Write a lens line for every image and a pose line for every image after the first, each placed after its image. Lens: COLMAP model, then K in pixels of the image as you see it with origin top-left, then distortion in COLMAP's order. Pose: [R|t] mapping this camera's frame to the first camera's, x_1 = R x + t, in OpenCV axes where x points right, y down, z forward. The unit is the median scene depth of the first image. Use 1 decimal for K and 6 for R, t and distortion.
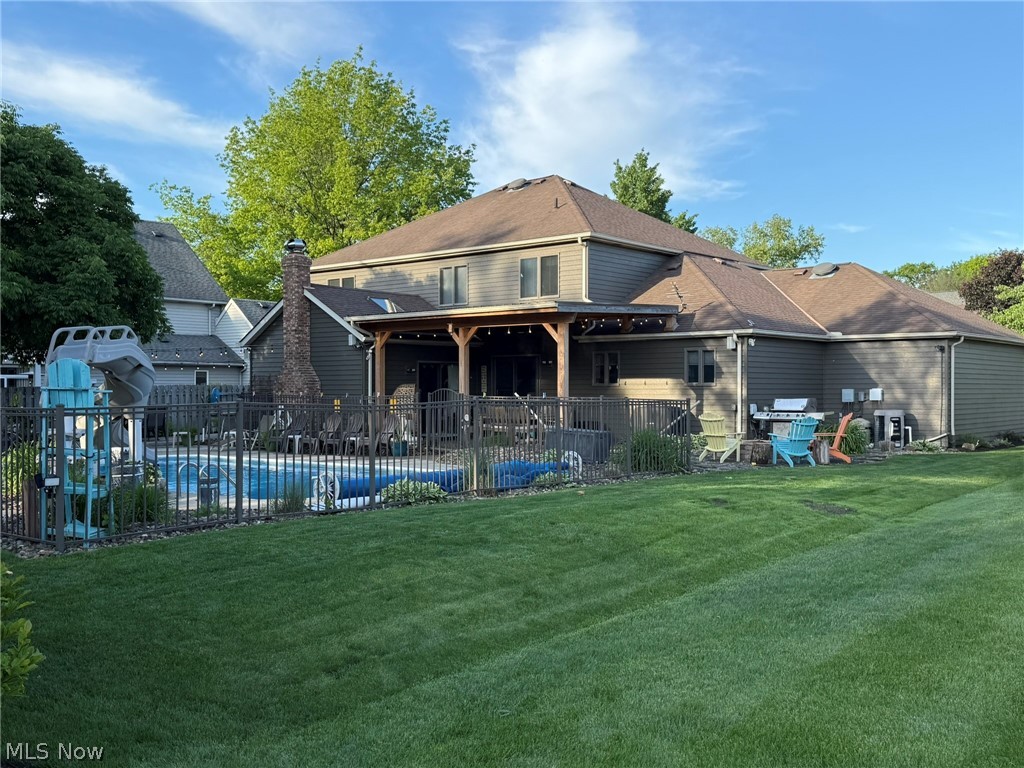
lens RADIAL K [[1009.8, 0, 509.9], [0, 1009.8, 389.1], [0, 0, 1]] dist [0.090312, 0.000000]
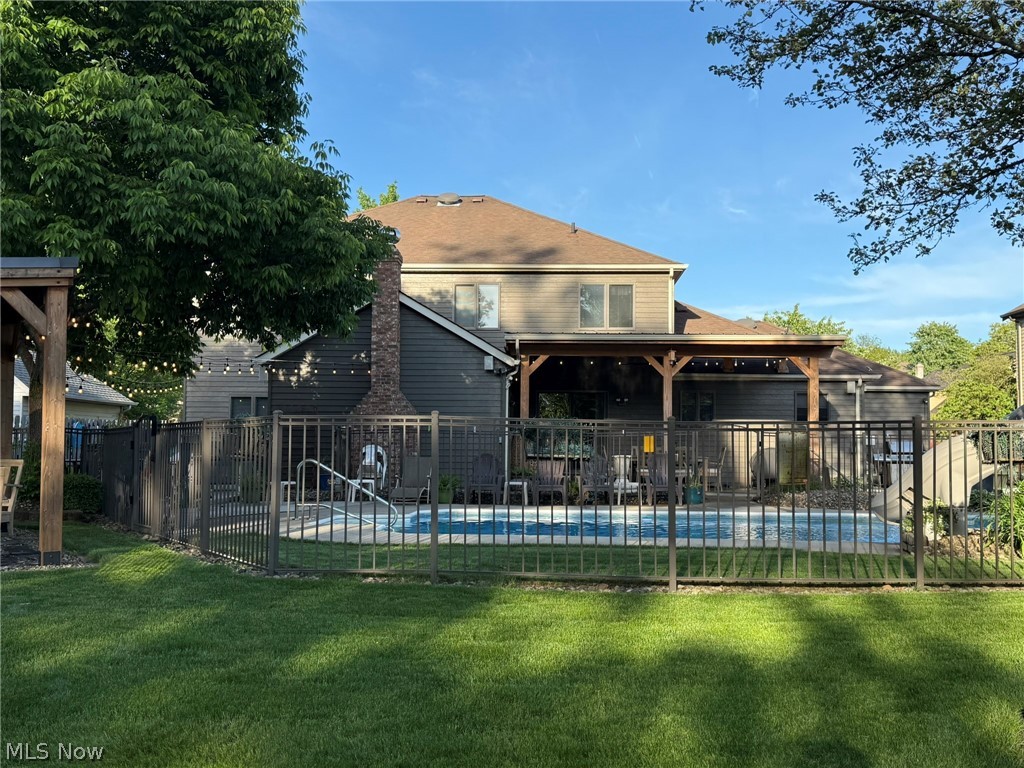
lens RADIAL K [[1009.8, 0, 507.0], [0, 1009.8, 386.5], [0, 0, 1]] dist [0.090312, 0.000000]
pose [[0.783587, 0.044463, 0.619690, -0.630587], [-0.010416, 0.998236, -0.058453, 0.016471], [-0.621195, 0.039348, 0.782667, 0.359121]]
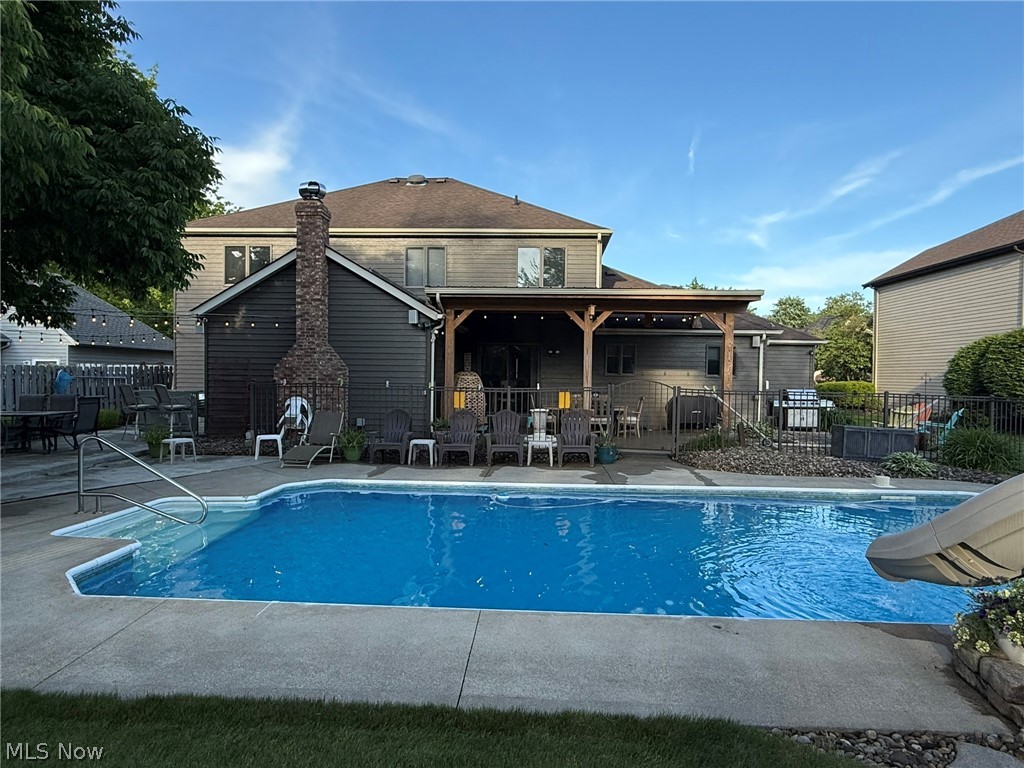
lens RADIAL K [[627.2, 0, 517.7], [0, 627.2, 383.1], [0, 0, 1]] dist [-0.001293, 0.000770]
pose [[0.782203, 0.002546, 0.623018, -0.399820], [-0.014494, 0.999795, 0.014112, -0.003381], [-0.622855, -0.020068, 0.782080, 0.541289]]
